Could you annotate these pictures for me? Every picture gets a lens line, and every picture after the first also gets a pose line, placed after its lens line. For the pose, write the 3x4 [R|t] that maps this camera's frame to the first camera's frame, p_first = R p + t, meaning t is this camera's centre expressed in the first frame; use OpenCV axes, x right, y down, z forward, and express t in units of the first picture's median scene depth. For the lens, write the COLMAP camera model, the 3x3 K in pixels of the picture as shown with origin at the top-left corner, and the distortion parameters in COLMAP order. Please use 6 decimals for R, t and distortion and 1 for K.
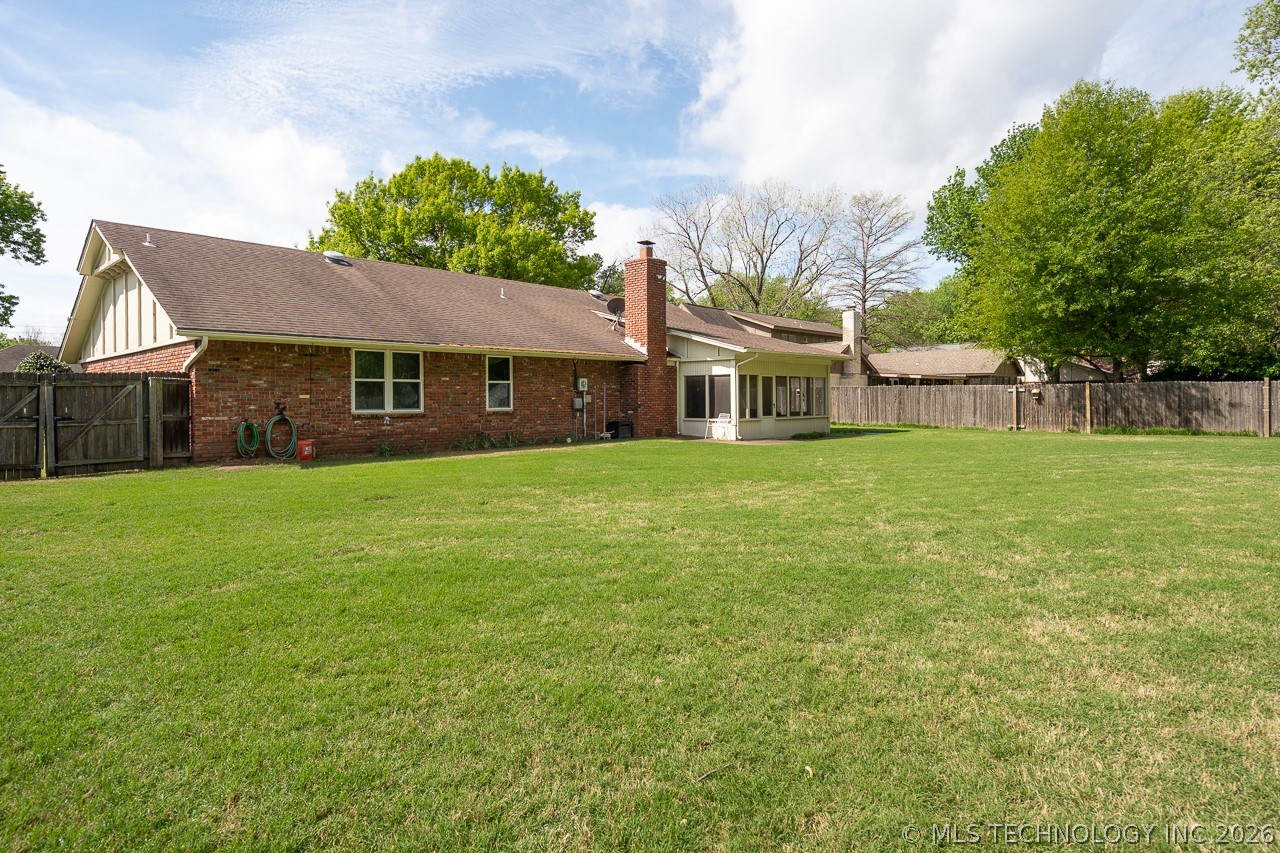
lens RADIAL K [[728.0, 0, 636.8], [0, 728.0, 394.7], [0, 0, 1]] dist [0.000299, 0.000346]
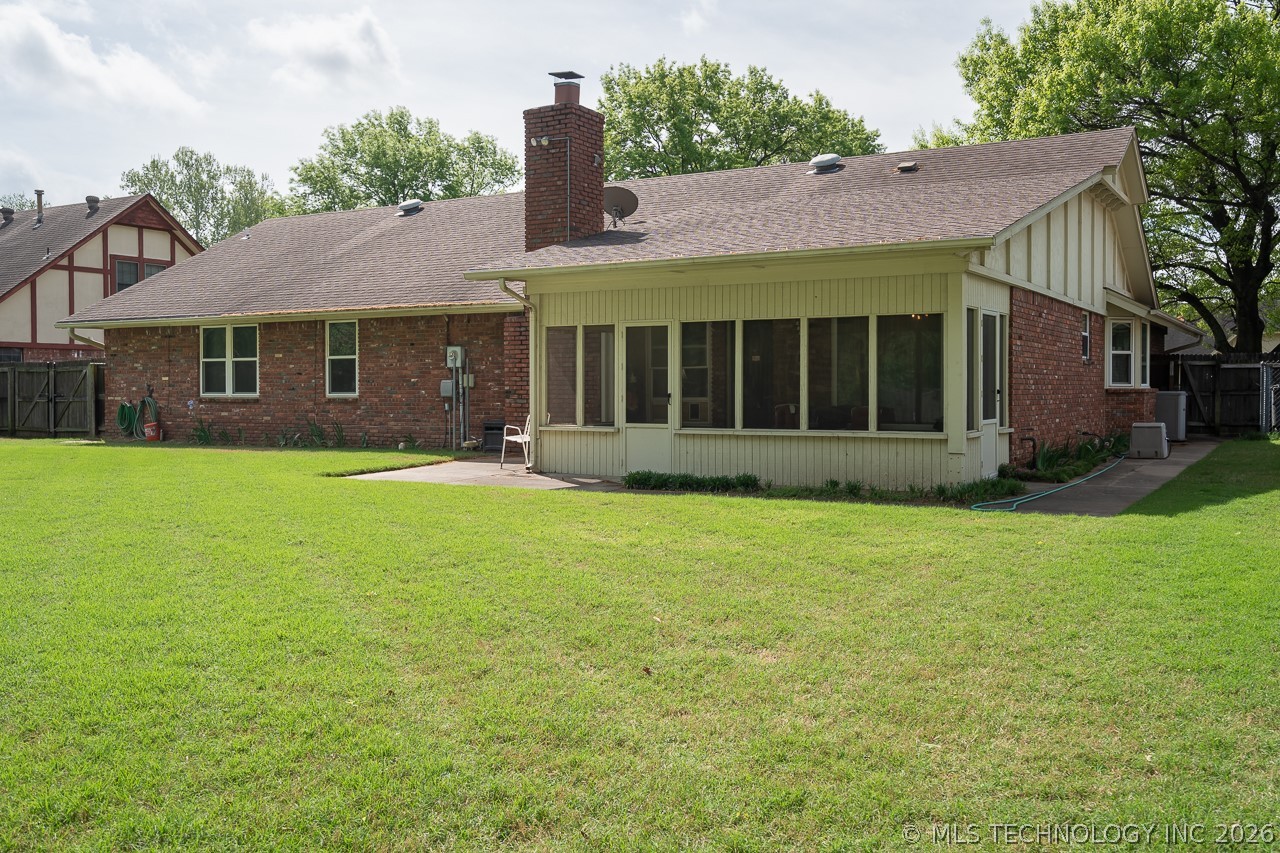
lens RADIAL K [[1165.4, 0, 640.0], [0, 1165.4, 426.5], [0, 0, 1]] dist [-0.000020, -0.002311]
pose [[0.212458, 0.041758, -0.976278, 0.921133], [0.009039, 0.998960, 0.044696, 0.001994], [0.977128, -0.018320, 0.211859, 0.964192]]
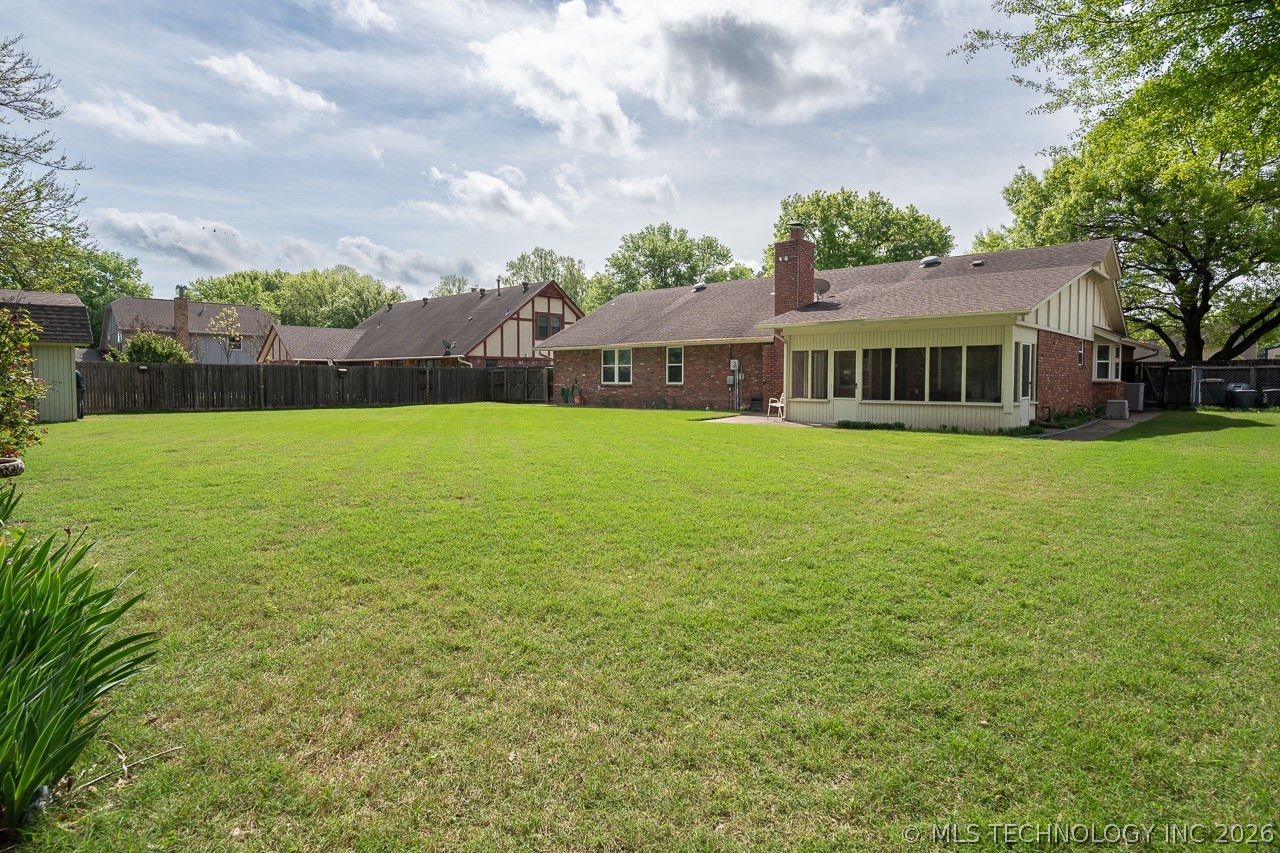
lens RADIAL K [[690.2, 0, 640.5], [0, 690.2, 412.9], [0, 0, 1]] dist [0.001199, 0.000564]
pose [[0.006632, 0.058391, -0.998272, 1.104087], [0.008493, 0.998254, 0.058446, -0.002254], [0.999942, -0.008865, 0.006125, 0.852898]]
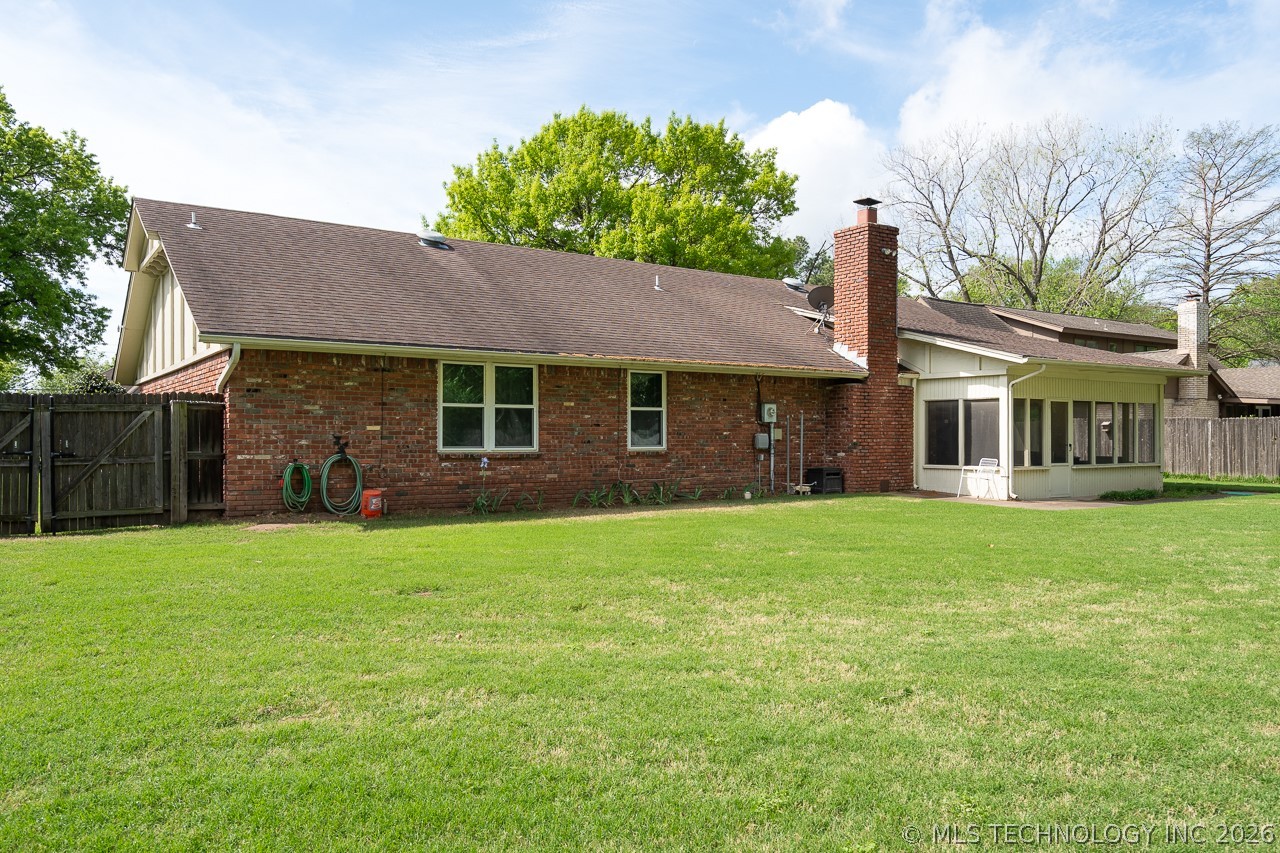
lens RADIAL K [[963.9, 0, 640.0], [0, 963.9, 426.5], [0, 0, 1]] dist [0.005142, -0.002058]
pose [[0.975862, 0.005908, -0.218309, 0.004313], [-0.006351, 0.999979, -0.001326, 0.000605], [0.218296, 0.002681, 0.975879, 0.098565]]
